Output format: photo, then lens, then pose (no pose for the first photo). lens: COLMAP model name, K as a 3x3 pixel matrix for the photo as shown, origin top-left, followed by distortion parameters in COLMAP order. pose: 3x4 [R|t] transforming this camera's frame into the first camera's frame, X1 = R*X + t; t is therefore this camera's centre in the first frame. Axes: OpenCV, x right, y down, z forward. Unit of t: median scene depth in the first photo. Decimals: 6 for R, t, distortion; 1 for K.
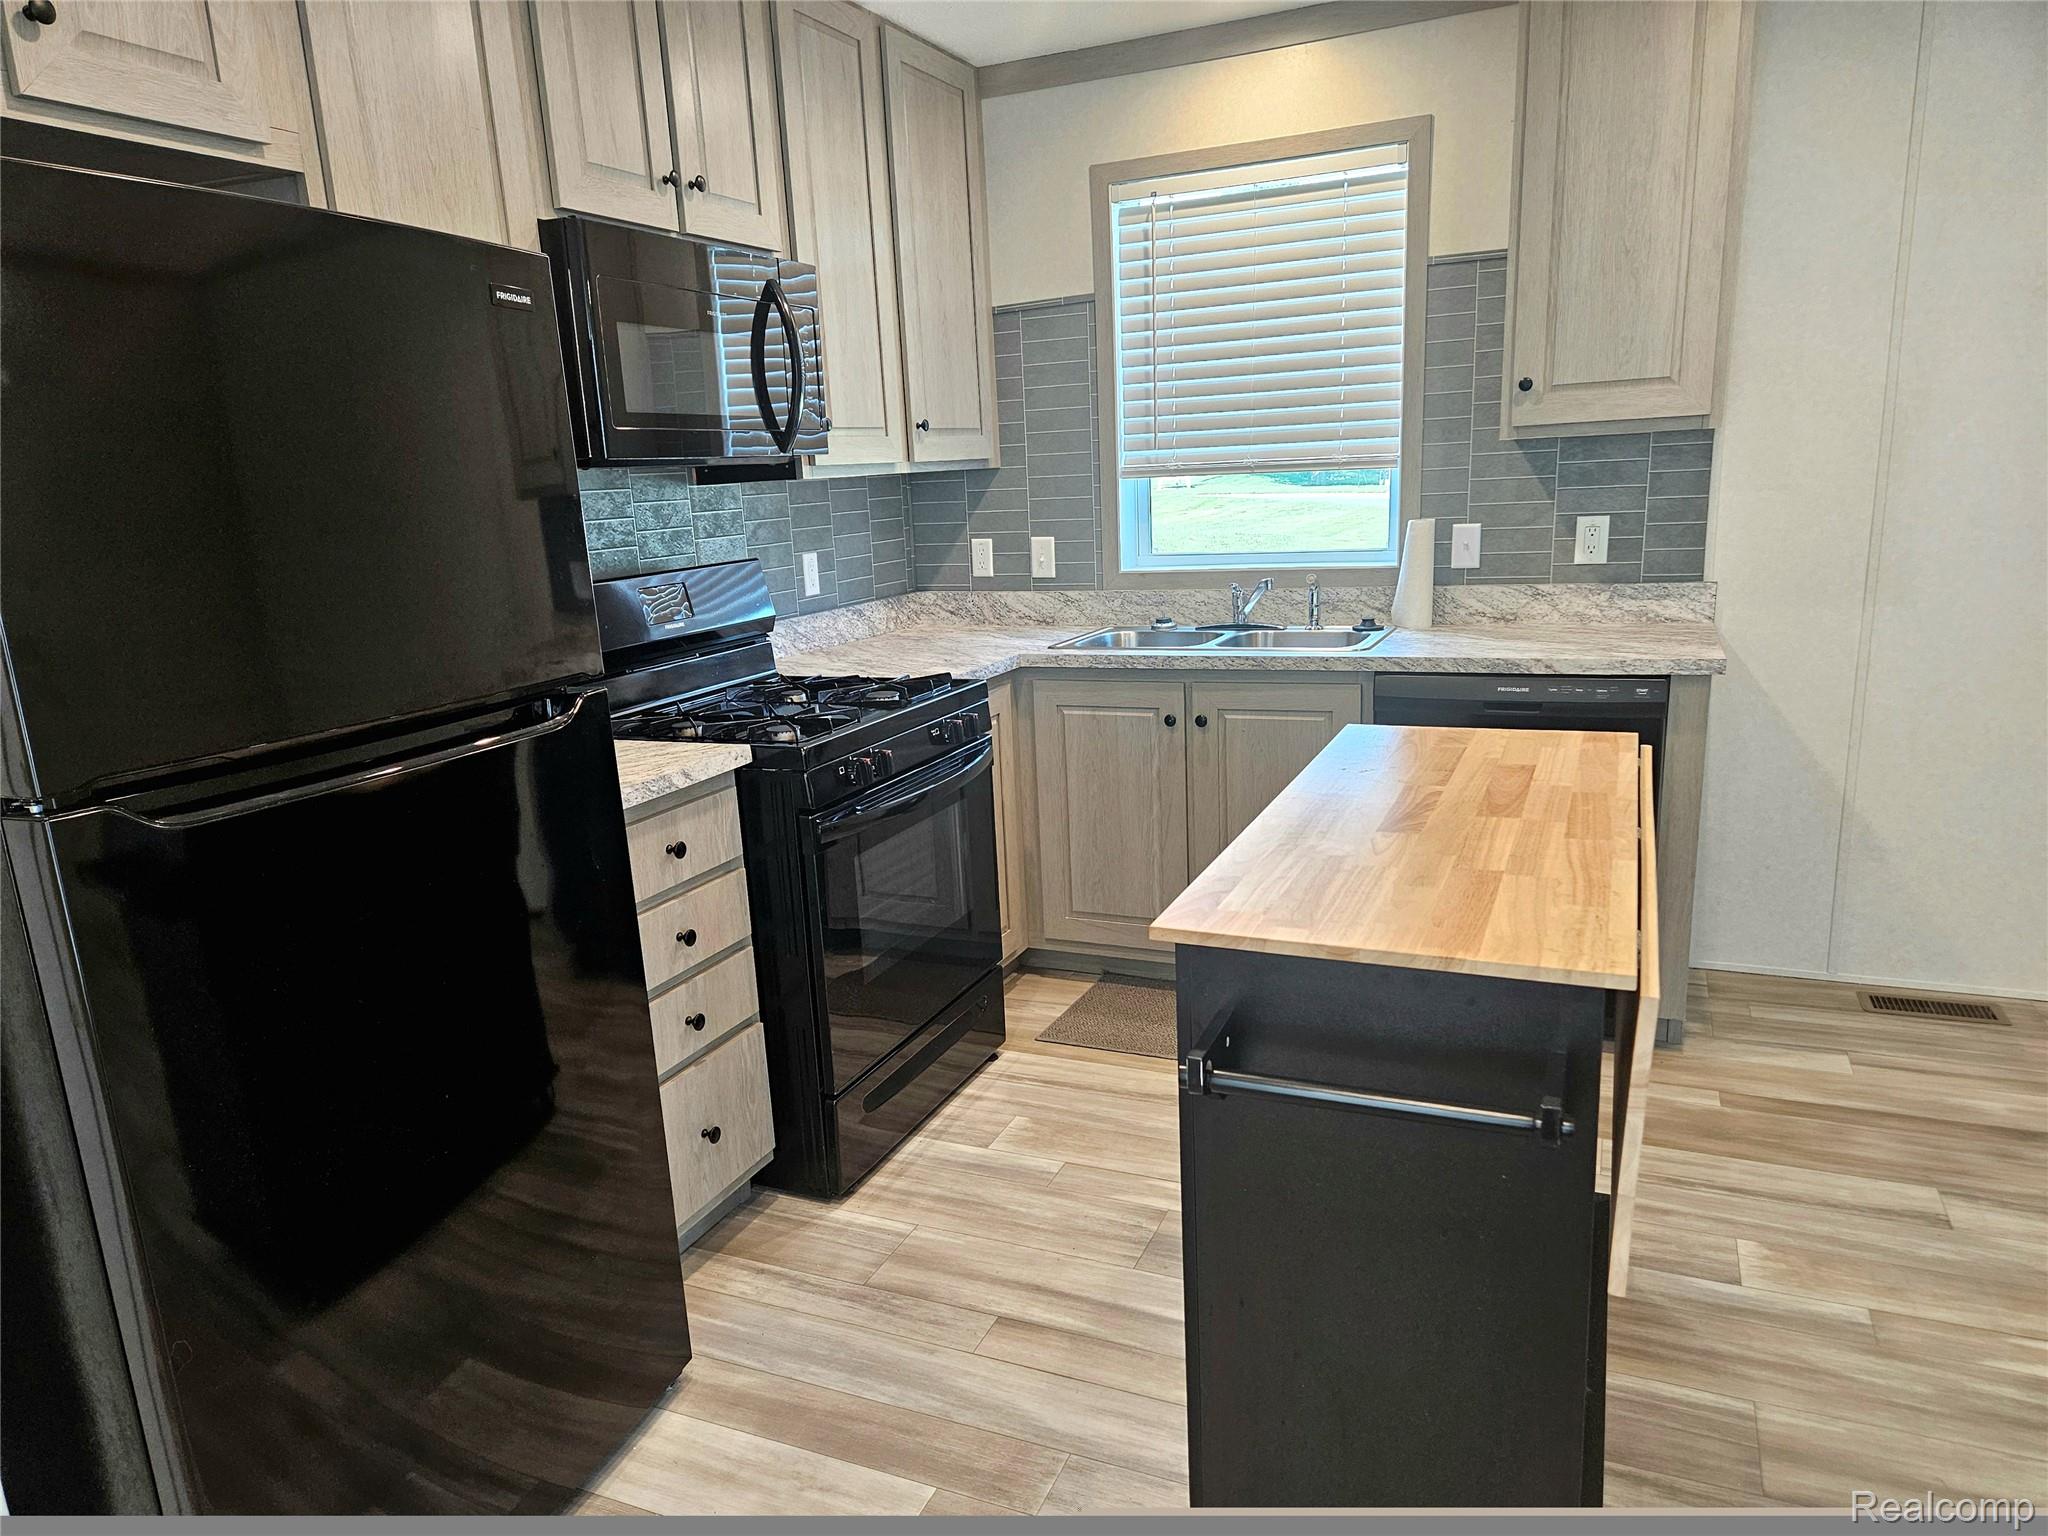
lens RADIAL K [[1364.6, 0, 1016.3], [0, 1364.6, 794.4], [0, 0, 1]] dist [0.065708, -0.050297]
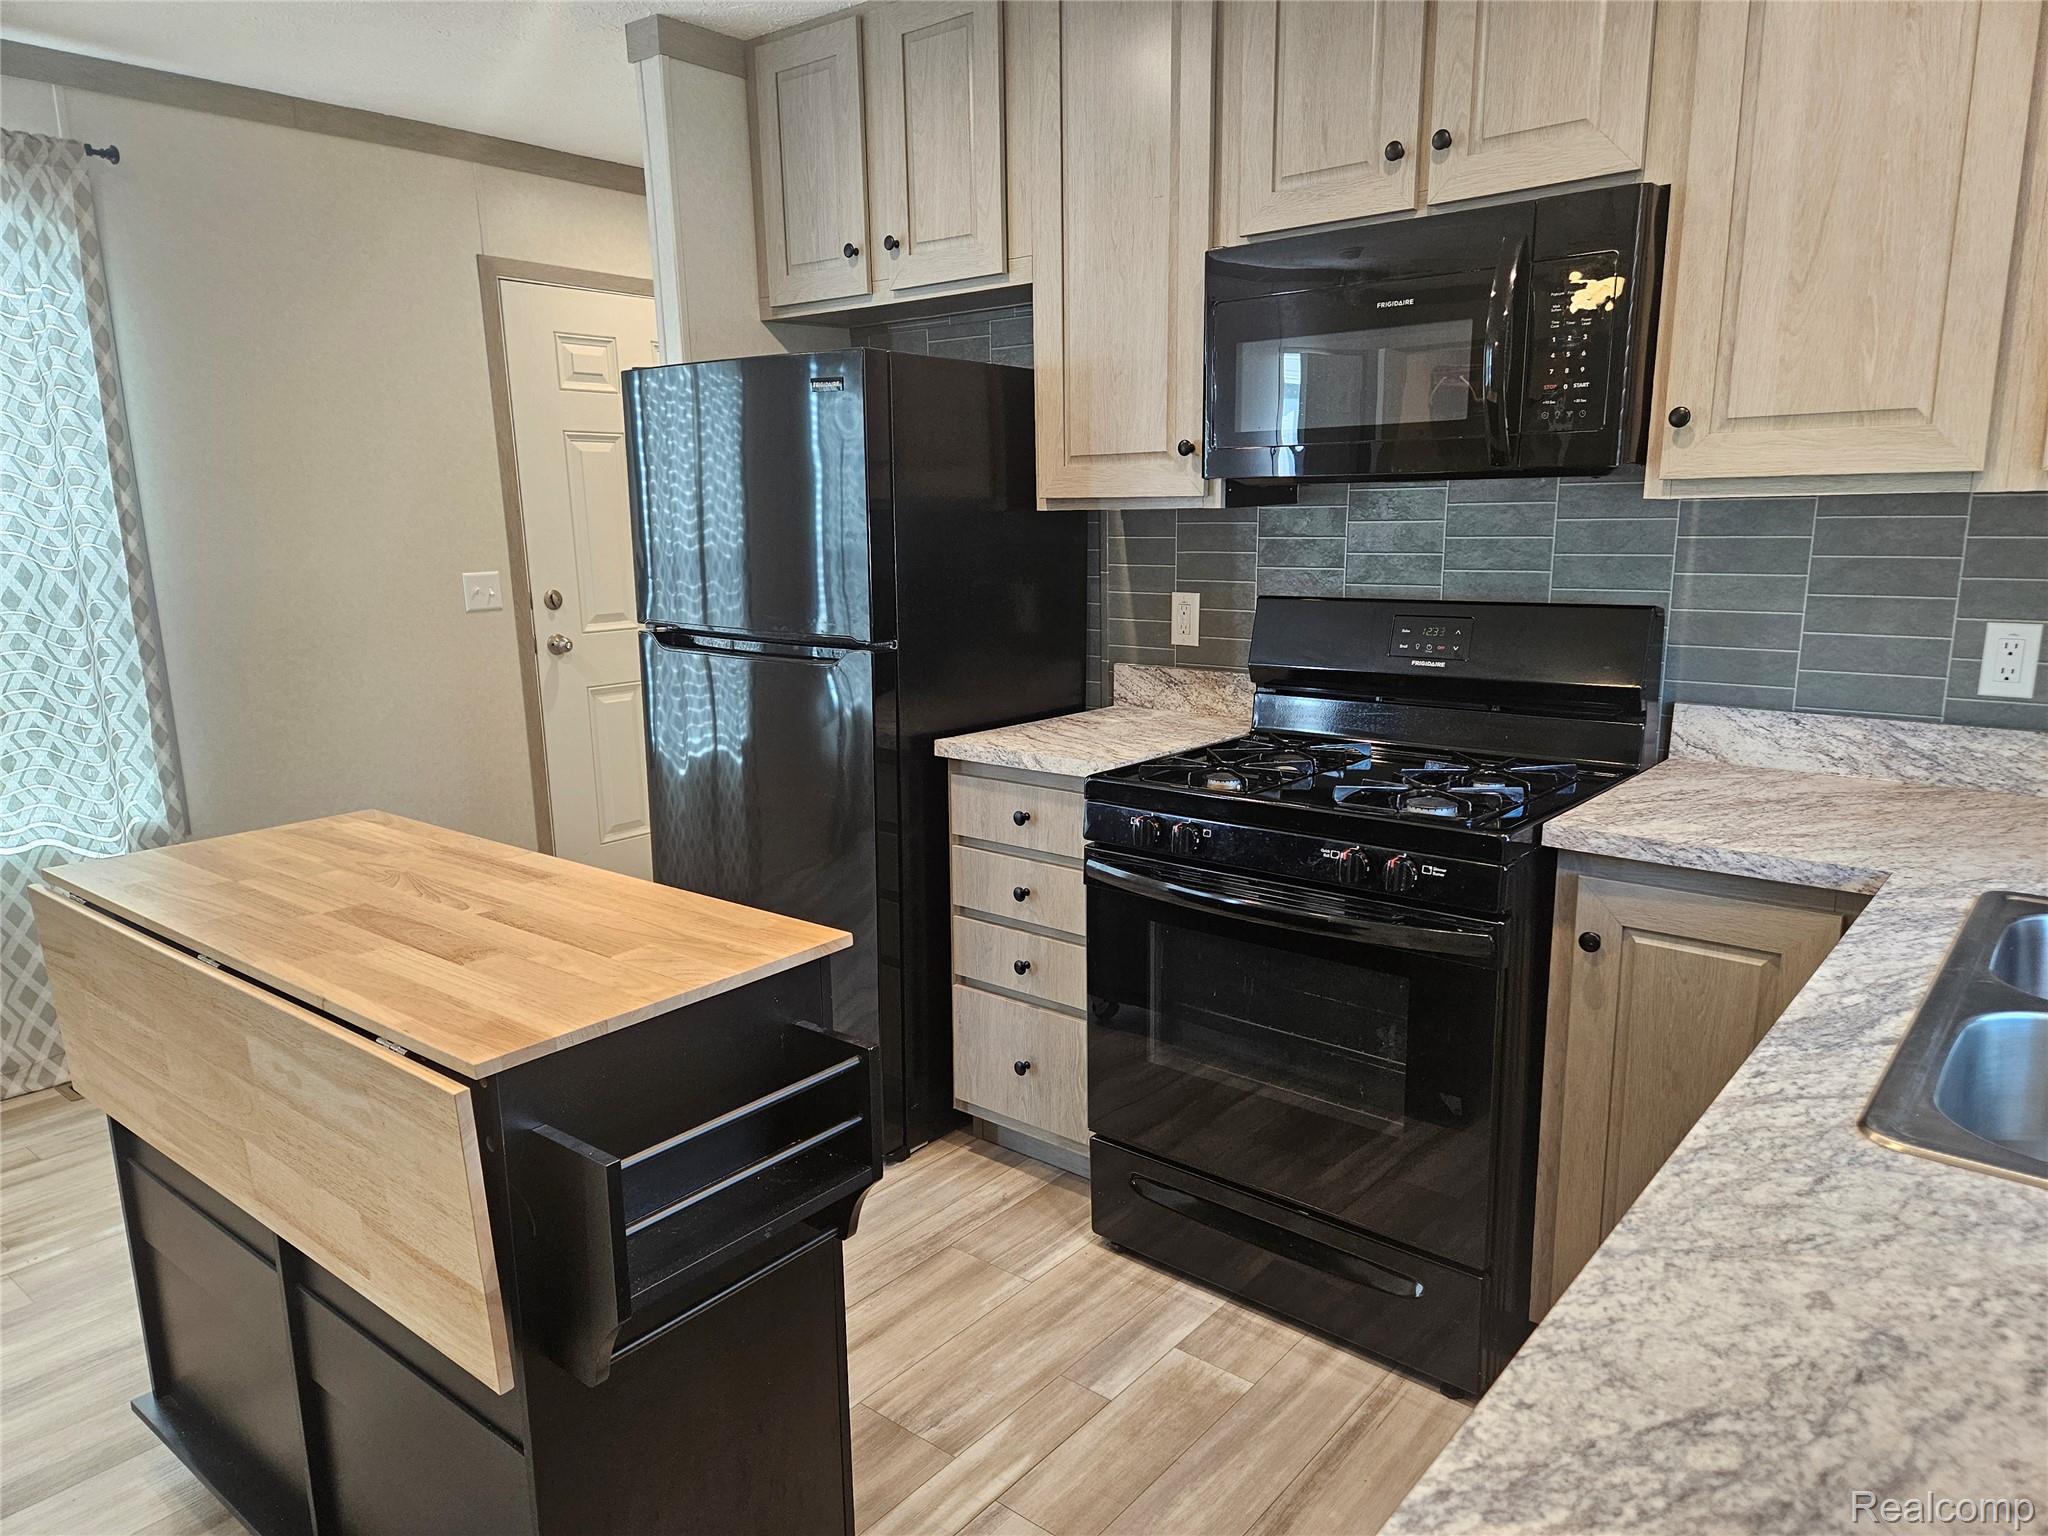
lens RADIAL K [[1364.6, 0, 1016.3], [0, 1364.6, 794.4], [0, 0, 1]] dist [0.065708, -0.050297]
pose [[-0.272437, 0.249997, -0.929128, 0.539620], [-0.197947, 0.930437, 0.308390, -0.218683], [0.941592, 0.267936, -0.203999, 0.797942]]
